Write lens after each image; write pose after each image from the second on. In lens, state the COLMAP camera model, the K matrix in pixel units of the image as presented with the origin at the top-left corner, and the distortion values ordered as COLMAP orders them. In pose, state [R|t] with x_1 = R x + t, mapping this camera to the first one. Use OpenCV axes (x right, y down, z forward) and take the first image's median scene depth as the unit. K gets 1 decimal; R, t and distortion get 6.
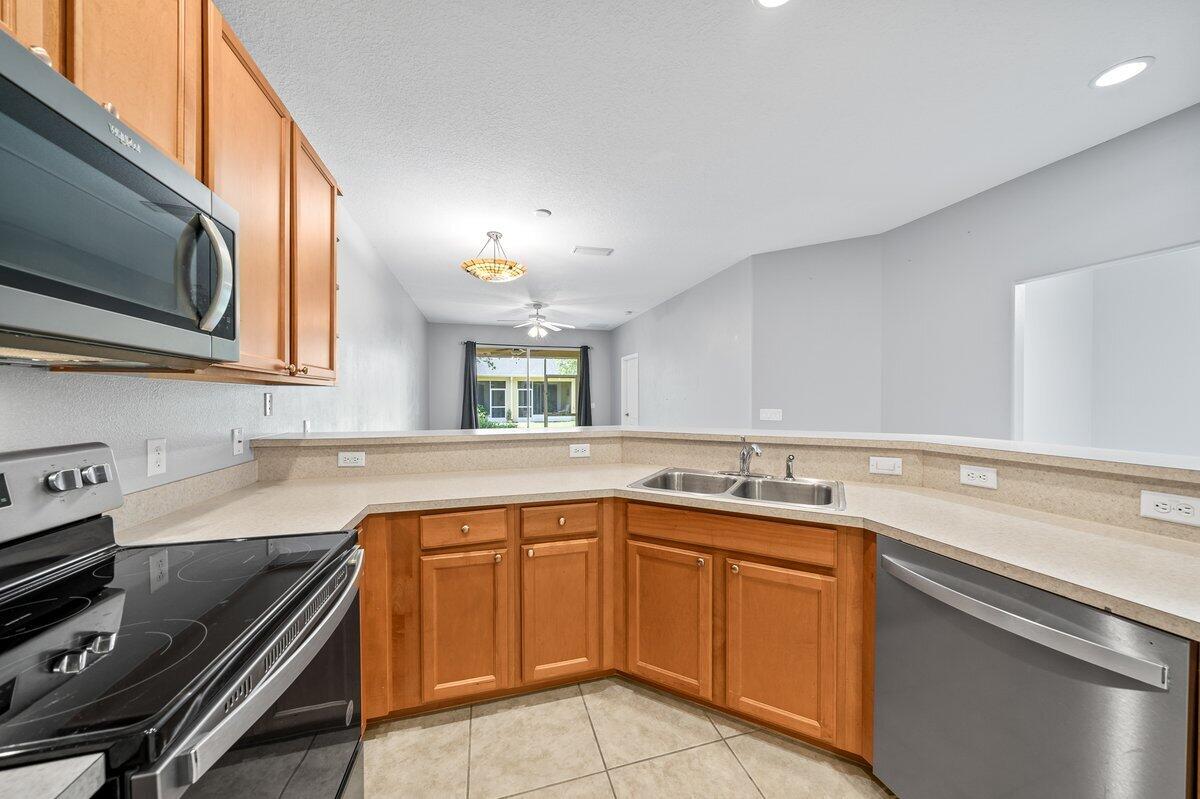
lens RADIAL K [[413.1, 0, 603.1], [0, 413.1, 398.0], [0, 0, 1]] dist [-0.004880, -0.000178]
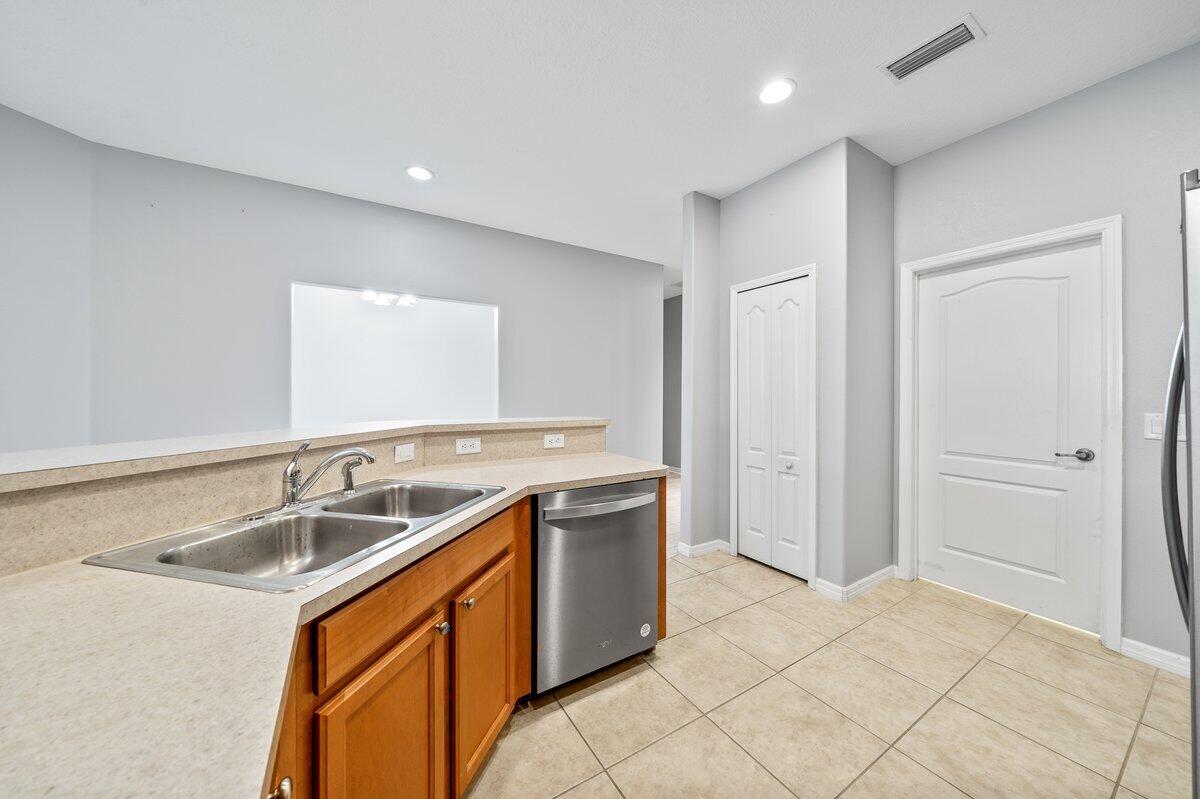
lens RADIAL K [[413.1, 0, 604.1], [0, 413.1, 396.1], [0, 0, 1]] dist [-0.004880, -0.000178]
pose [[-0.276362, -0.000150, 0.961054, -0.406079], [-0.001052, 0.999999, -0.000146, 0.028997], [-0.961053, -0.001051, -0.276362, 0.840256]]
